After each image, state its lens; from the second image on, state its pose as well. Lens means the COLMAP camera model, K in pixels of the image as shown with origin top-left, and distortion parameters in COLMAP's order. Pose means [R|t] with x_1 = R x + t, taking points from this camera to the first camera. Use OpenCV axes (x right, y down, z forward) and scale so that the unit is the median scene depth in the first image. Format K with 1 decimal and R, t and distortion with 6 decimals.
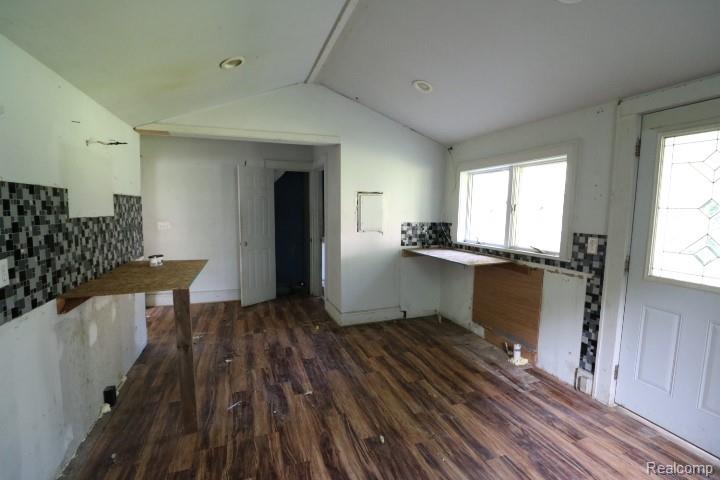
lens RADIAL K [[327.1, 0, 360.0], [0, 327.1, 240.0], [0, 0, 1]] dist [-0.024875, -0.000121]
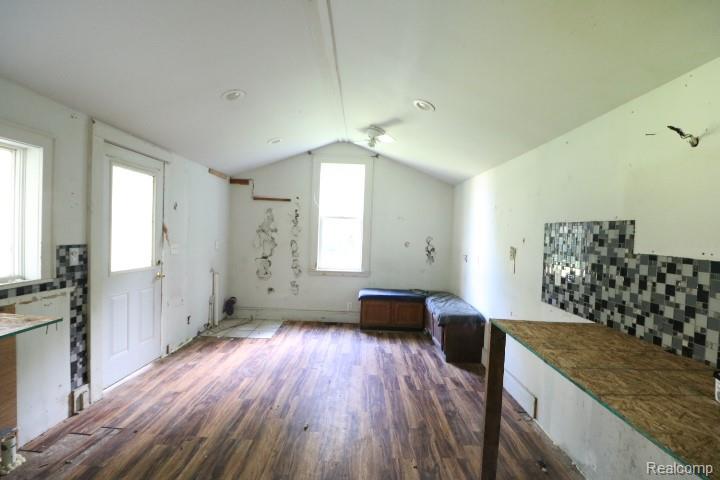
lens RADIAL K [[327.1, 0, 360.0], [0, 327.1, 240.0], [0, 0, 1]] dist [-0.024875, -0.000121]
pose [[-0.937172, -0.051390, 0.345061, -0.412600], [-0.011885, 0.993220, 0.115643, -0.158353], [-0.348664, 0.104276, -0.931429, 1.669014]]
